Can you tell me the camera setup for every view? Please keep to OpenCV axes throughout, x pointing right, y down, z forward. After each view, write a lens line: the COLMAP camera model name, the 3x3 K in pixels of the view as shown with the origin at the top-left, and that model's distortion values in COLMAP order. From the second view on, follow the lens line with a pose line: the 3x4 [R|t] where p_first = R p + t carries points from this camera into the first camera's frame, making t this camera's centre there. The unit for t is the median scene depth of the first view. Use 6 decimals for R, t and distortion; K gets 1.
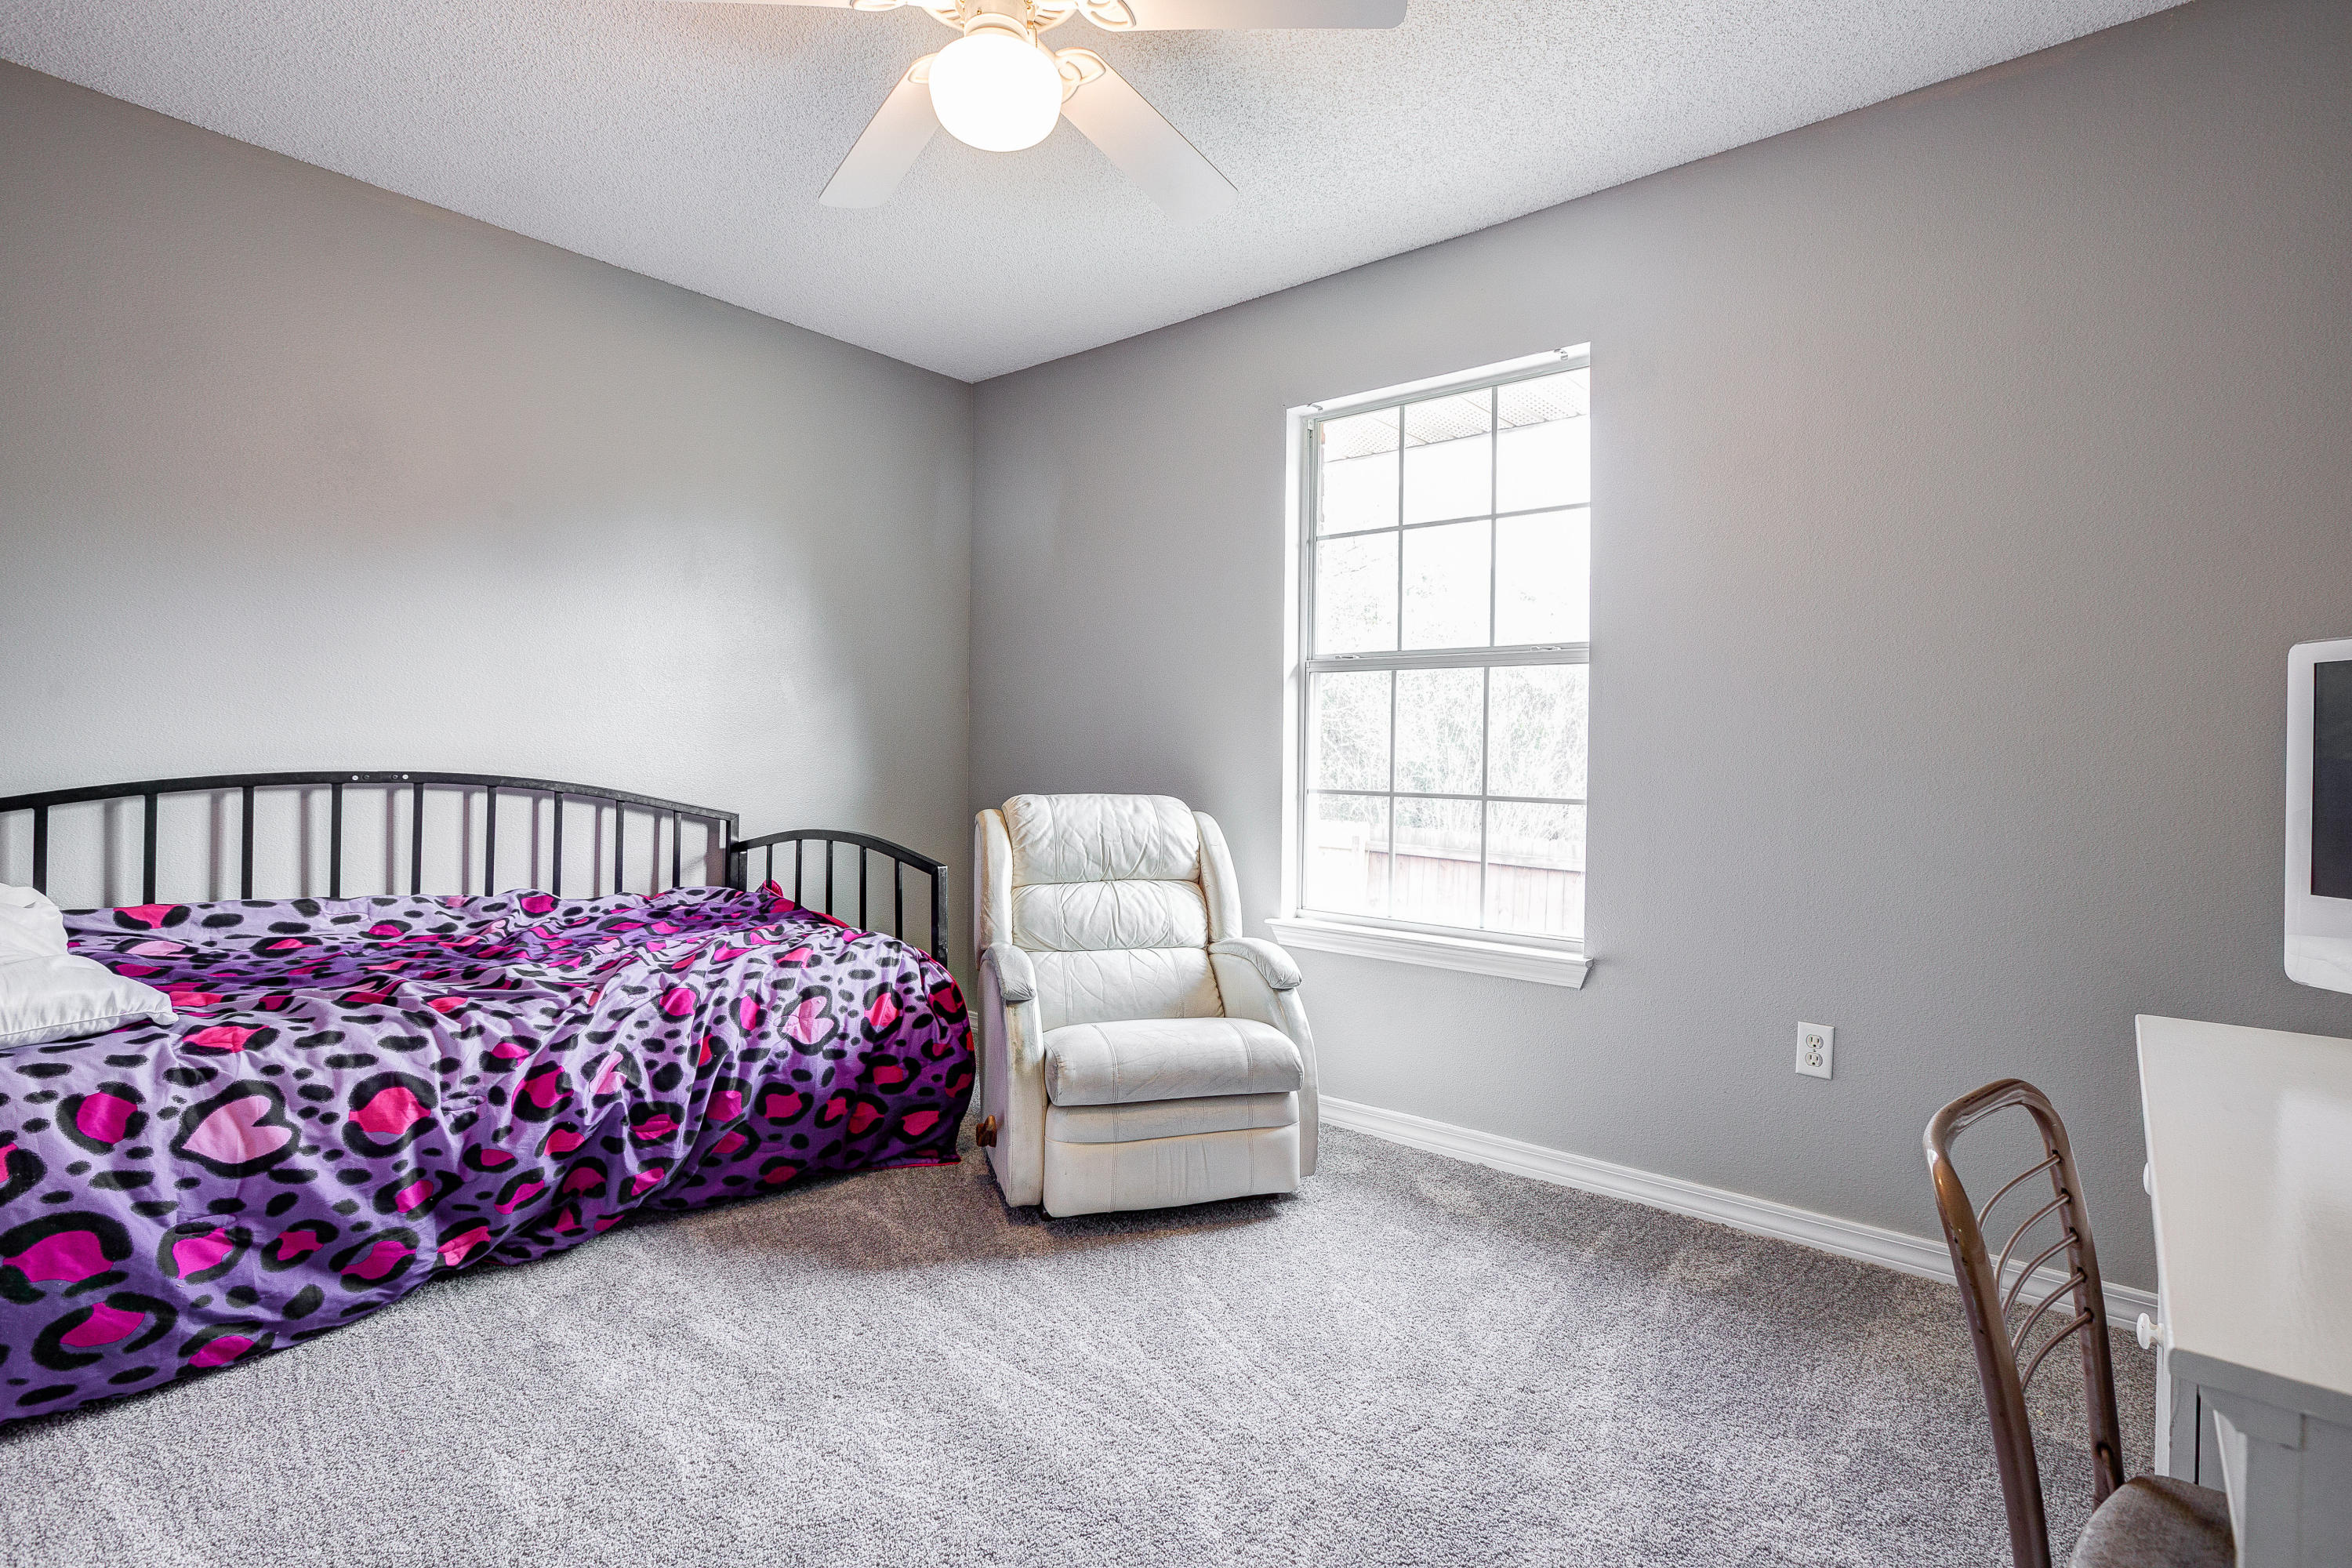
lens RADIAL K [[1109.4, 0, 1183.4], [0, 1109.4, 787.9], [0, 0, 1]] dist [-0.060916, 0.026707]
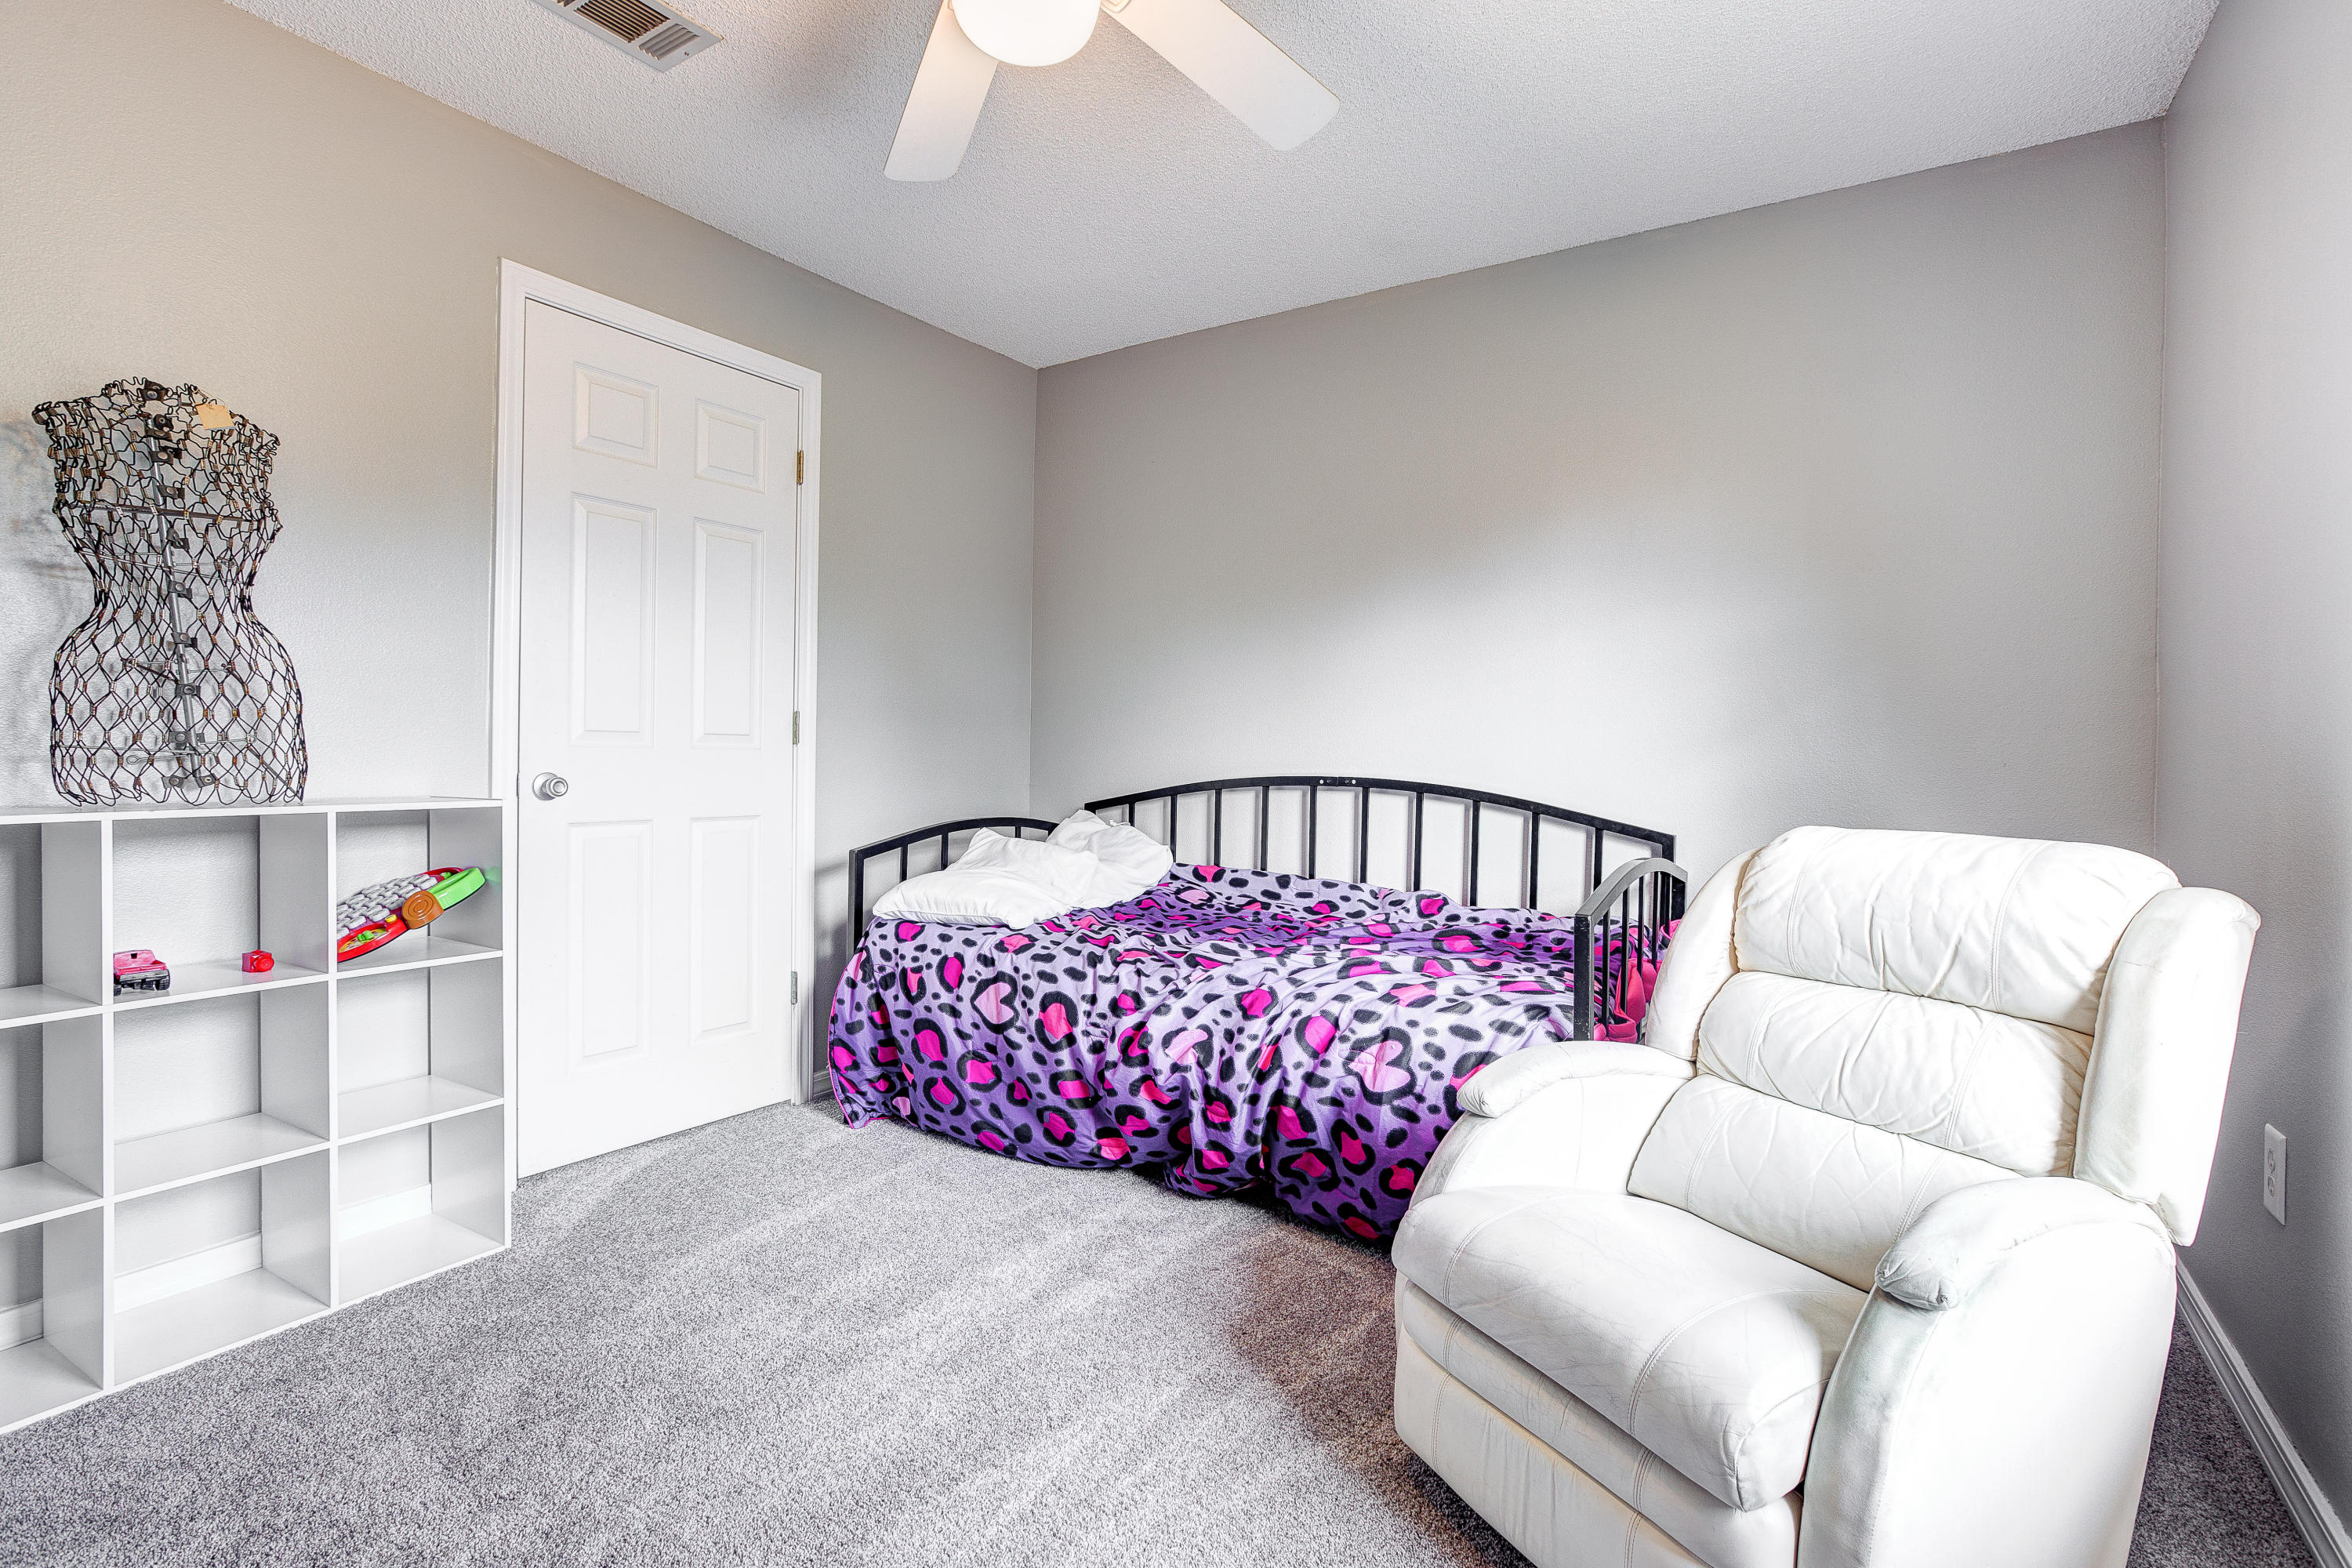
lens RADIAL K [[1109.4, 0, 1183.4], [0, 1109.4, 787.9], [0, 0, 1]] dist [-0.060916, 0.026707]
pose [[0.135809, 0.015007, -0.990621, 0.618459], [-0.037858, 0.999234, 0.009947, -0.011659], [0.990011, 0.036152, 0.136273, 0.896138]]
